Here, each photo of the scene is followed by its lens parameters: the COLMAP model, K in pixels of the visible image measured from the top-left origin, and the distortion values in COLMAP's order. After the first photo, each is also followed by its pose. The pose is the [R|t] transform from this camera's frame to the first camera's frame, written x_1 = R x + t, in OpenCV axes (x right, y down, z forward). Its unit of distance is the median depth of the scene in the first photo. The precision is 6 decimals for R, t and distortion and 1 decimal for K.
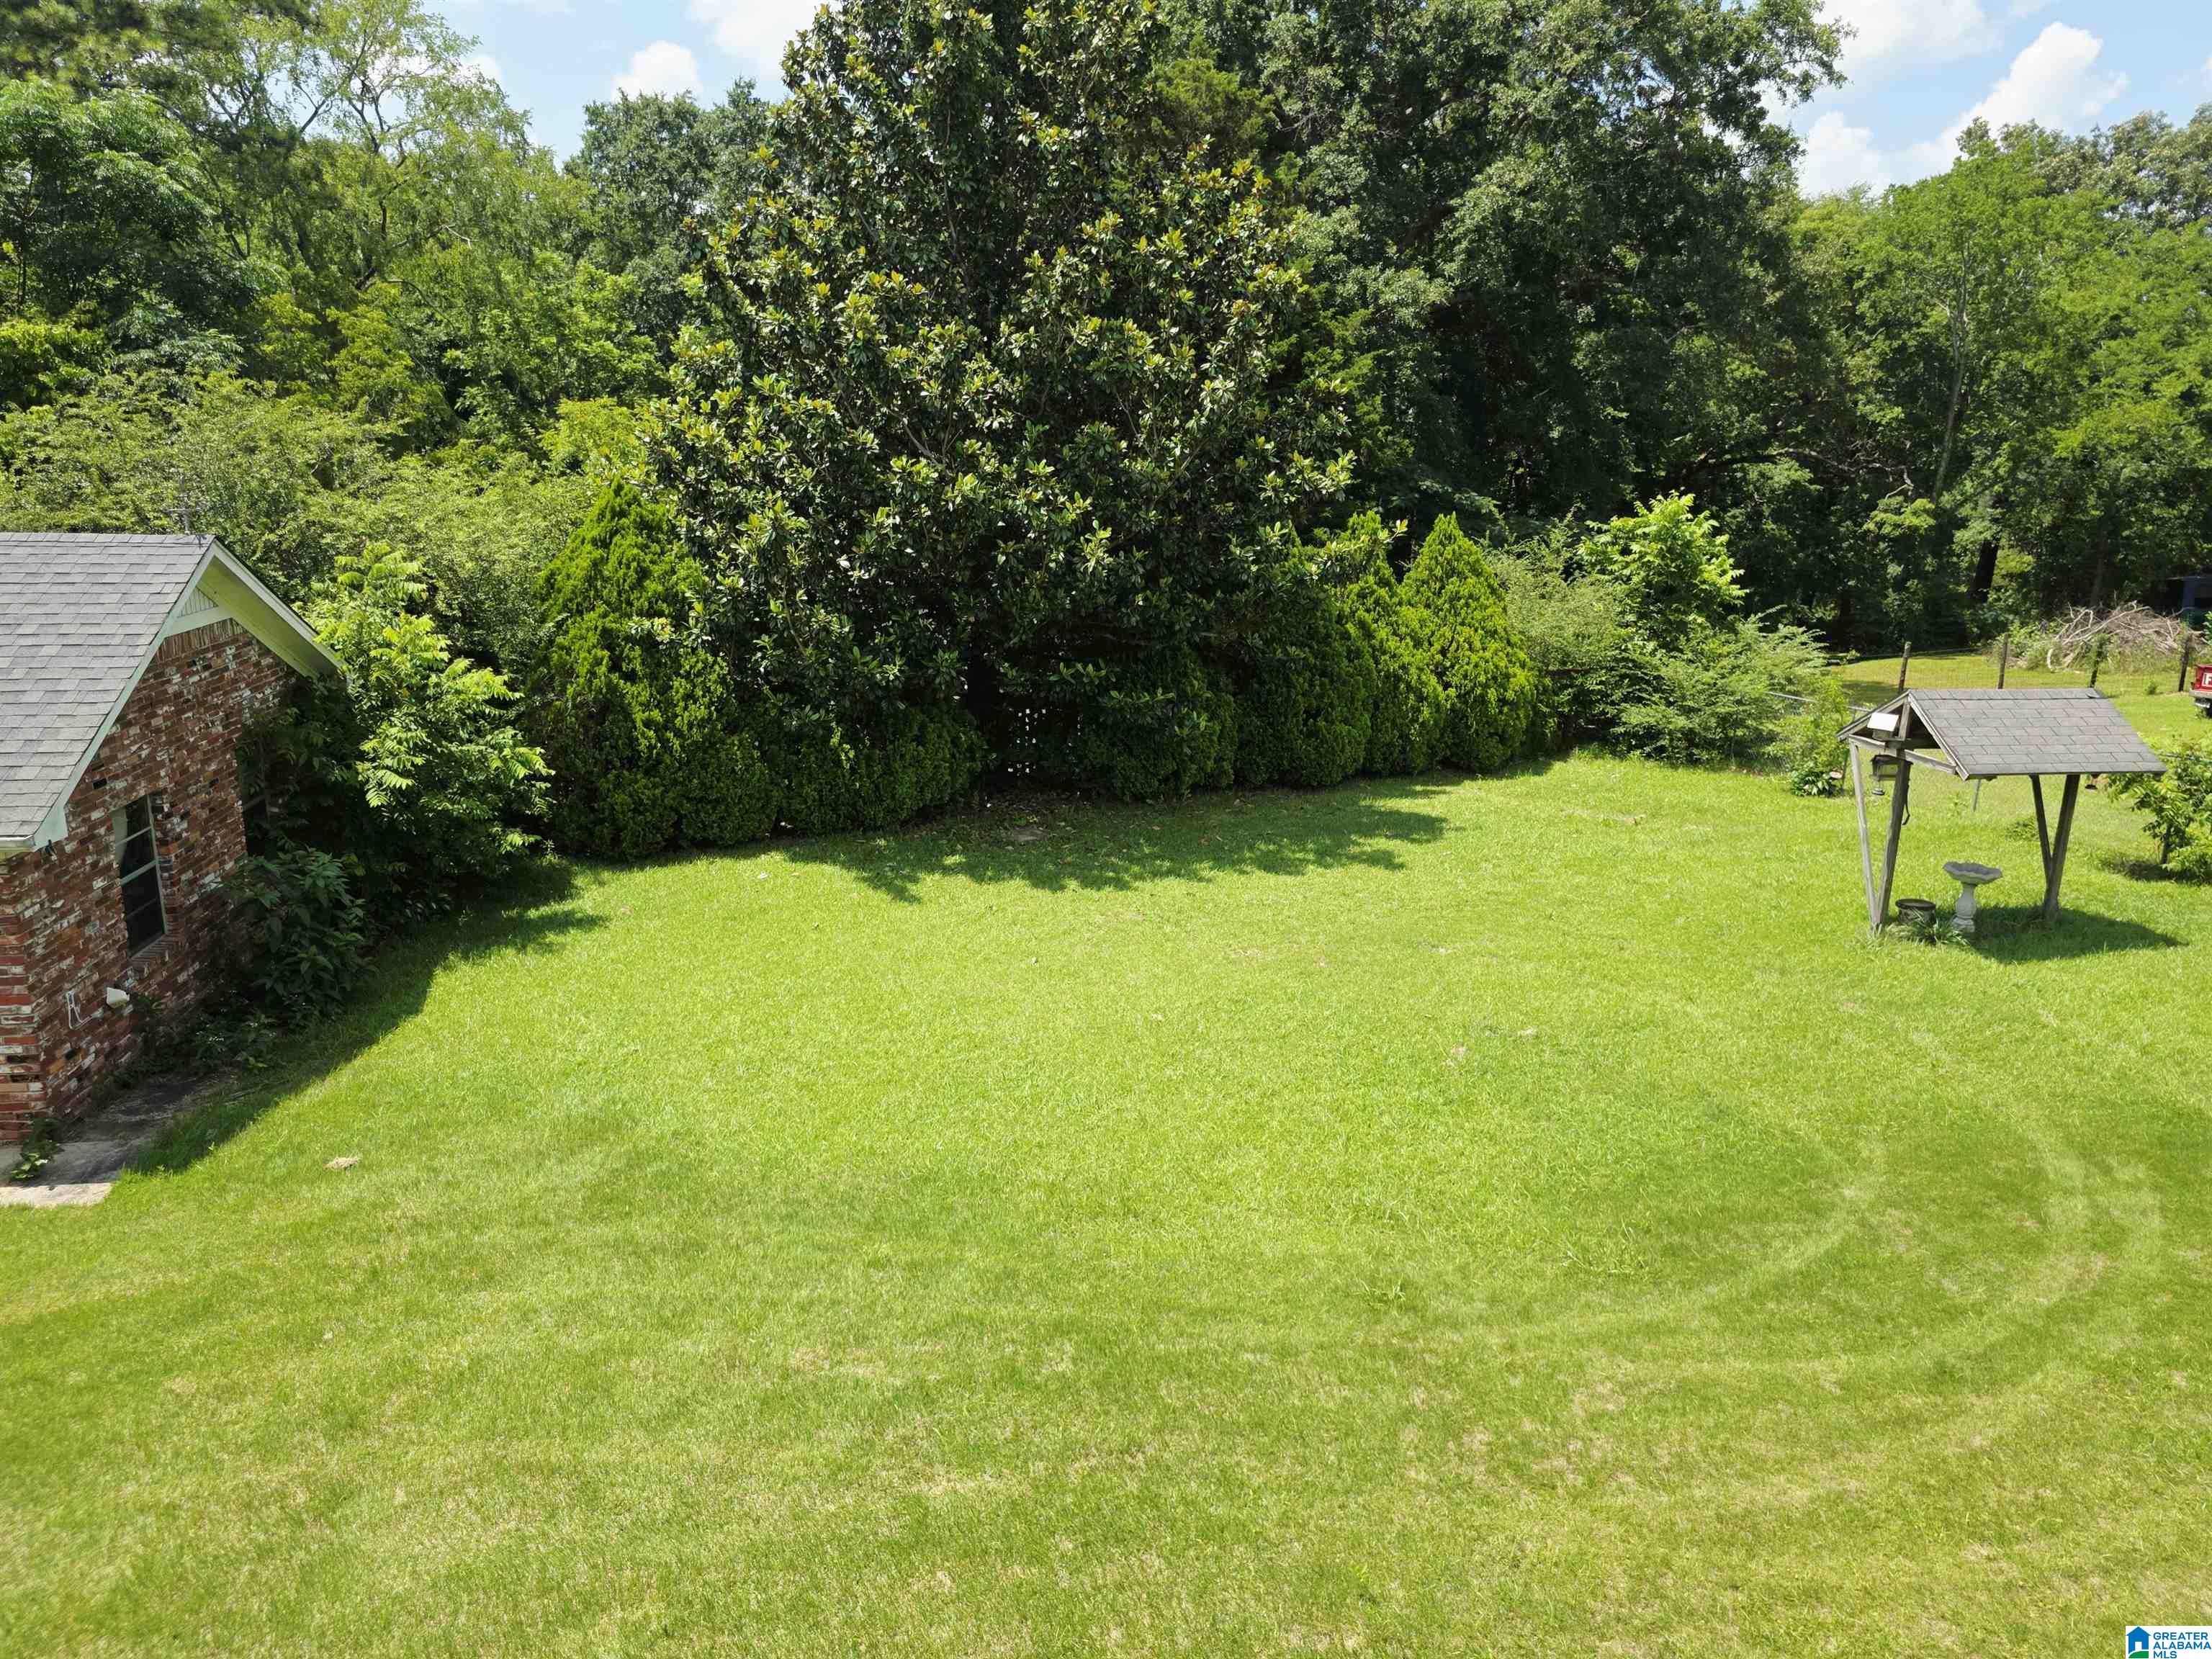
lens RADIAL K [[1489.6, 0, 1123.7], [0, 1489.6, 837.6], [0, 0, 1]] dist [0.055805, -0.052897]
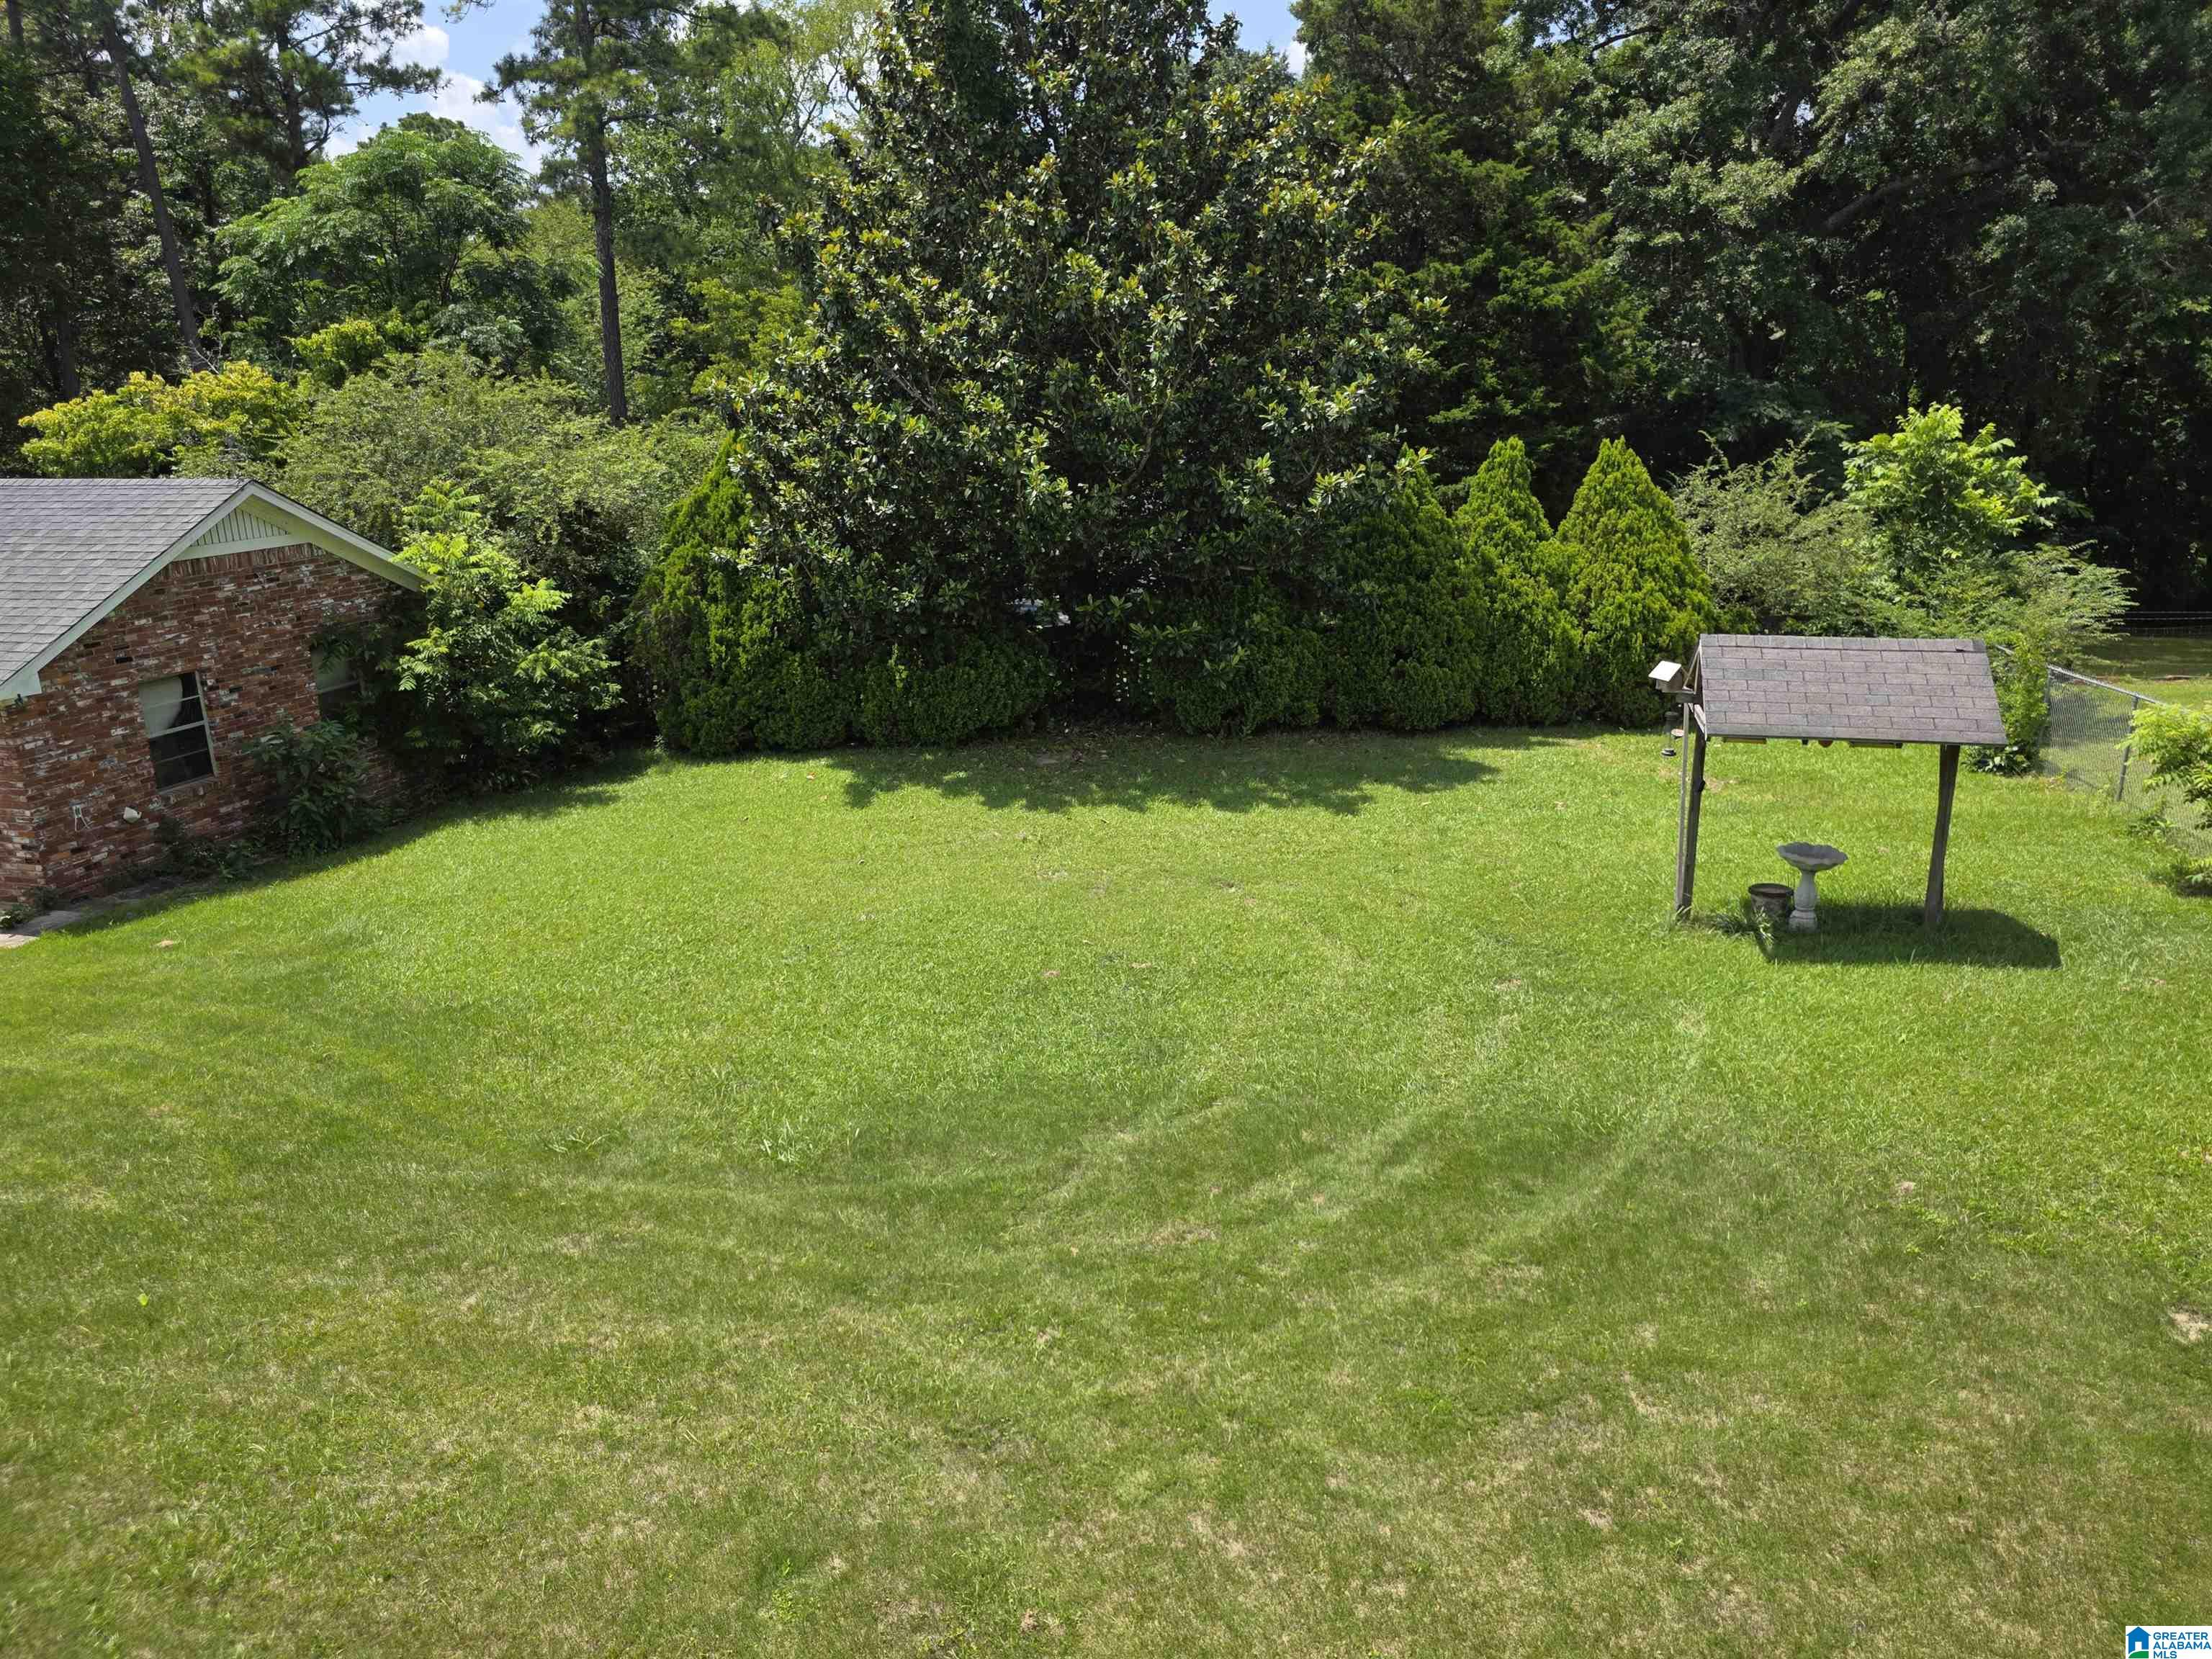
lens RADIAL K [[1489.6, 0, 1104.3], [0, 1489.6, 811.9], [0, 0, 1]] dist [0.055805, -0.052897]
pose [[0.911363, 0.075420, -0.404635, 0.454929], [-0.067055, 0.997141, 0.034829, -0.003275], [0.406105, -0.004609, 0.913815, 0.063601]]
